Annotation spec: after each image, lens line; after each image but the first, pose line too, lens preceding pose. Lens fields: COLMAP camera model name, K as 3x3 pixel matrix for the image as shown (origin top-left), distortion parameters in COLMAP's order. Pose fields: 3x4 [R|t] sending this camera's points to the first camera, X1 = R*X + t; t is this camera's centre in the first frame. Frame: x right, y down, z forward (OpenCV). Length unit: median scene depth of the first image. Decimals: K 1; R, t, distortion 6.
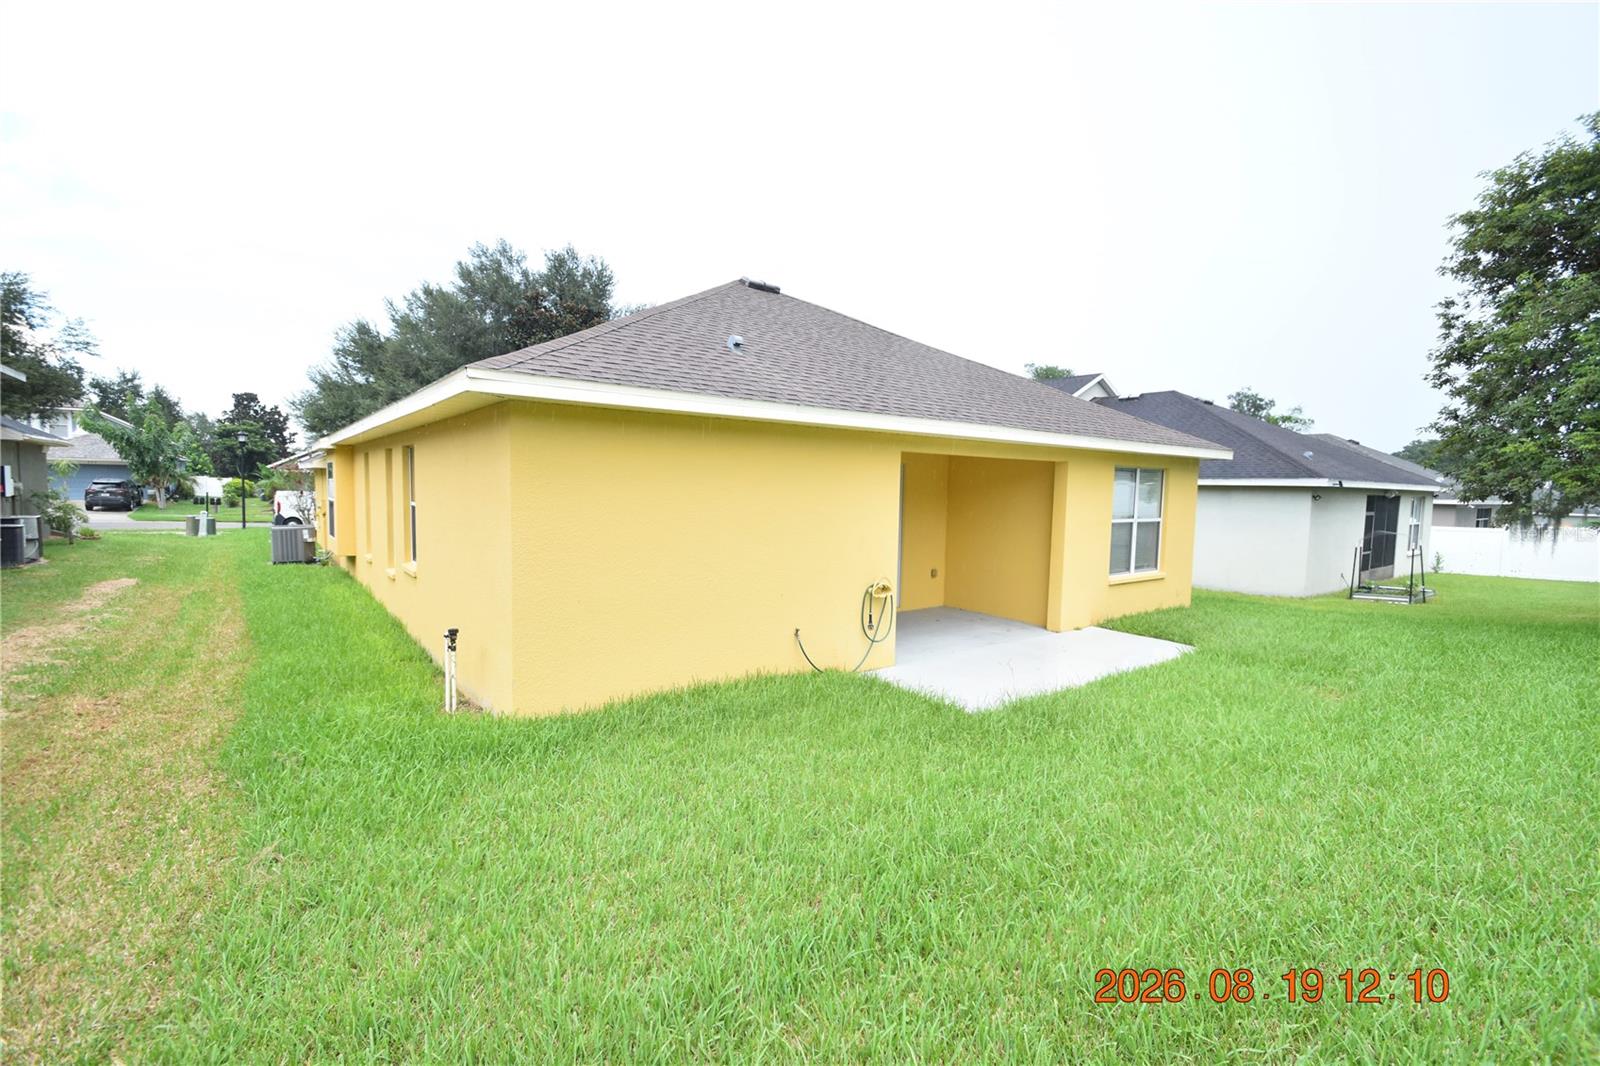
lens RADIAL K [[700.8, 0, 794.2], [0, 700.8, 537.4], [0, 0, 1]] dist [0.008864, -0.011388]
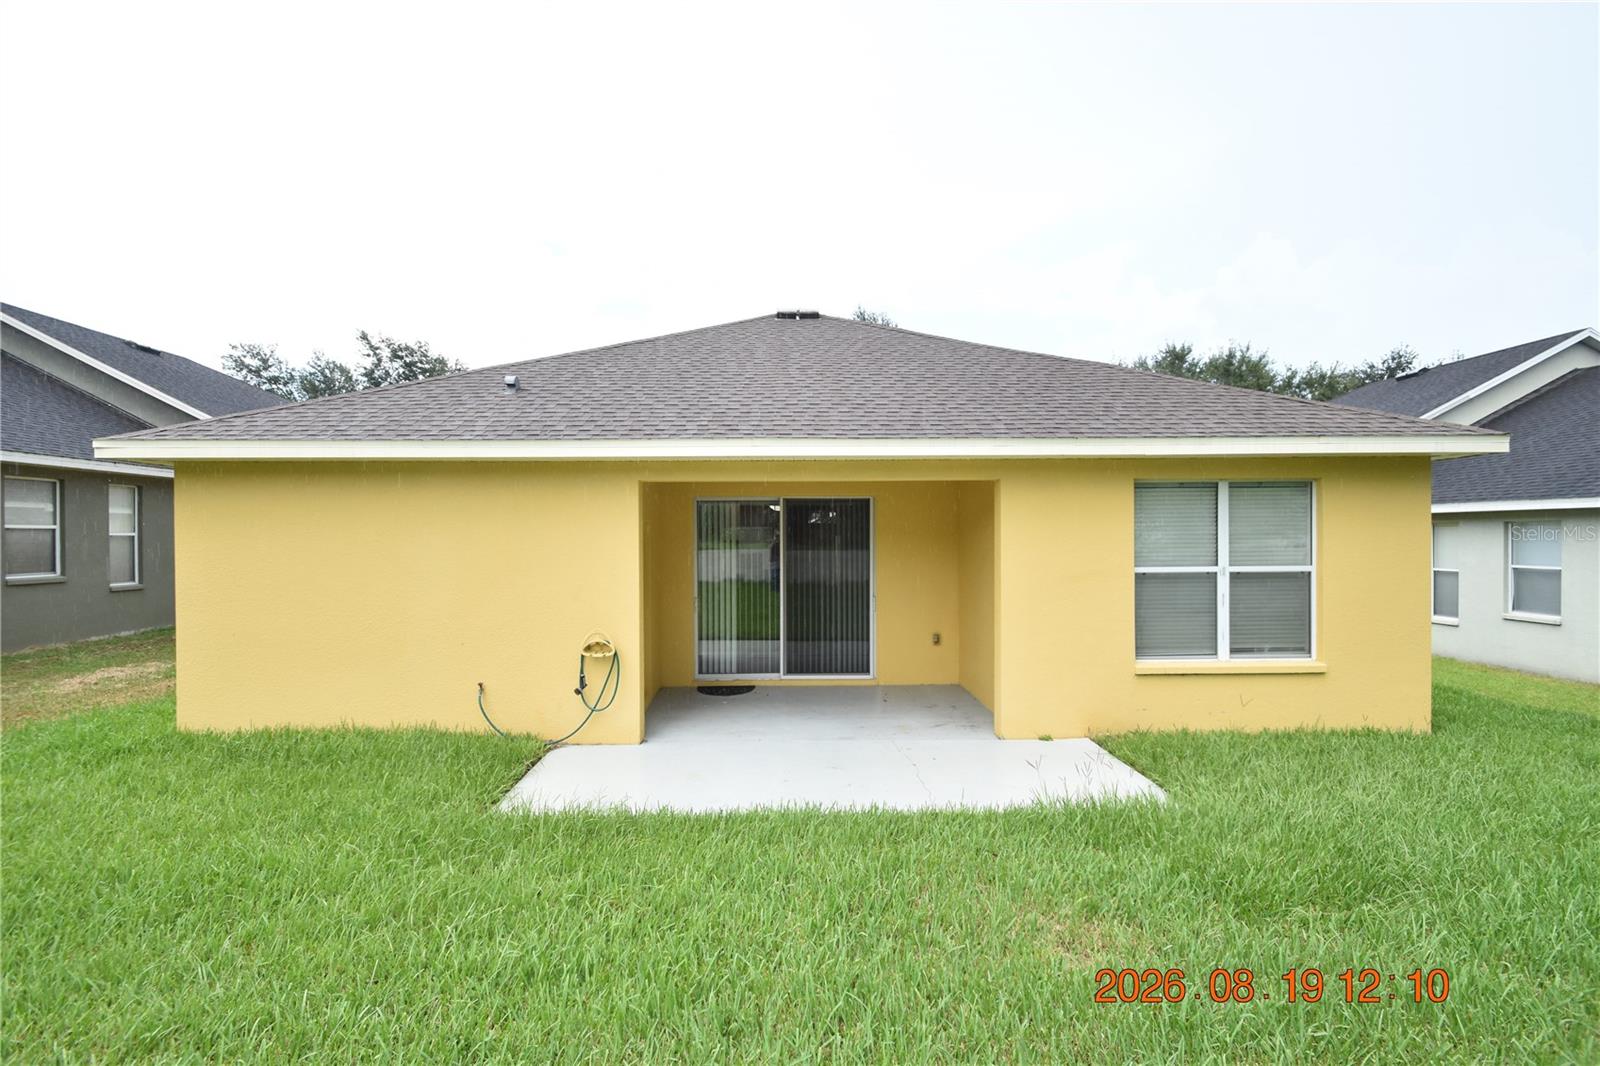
lens RADIAL K [[700.8, 0, 794.7], [0, 700.8, 535.9], [0, 0, 1]] dist [0.008864, -0.011388]
pose [[0.811000, -0.023490, -0.584575, 0.567288], [-0.020298, 0.997462, -0.068241, -0.004758], [0.584694, 0.067209, 0.808465, 0.323644]]
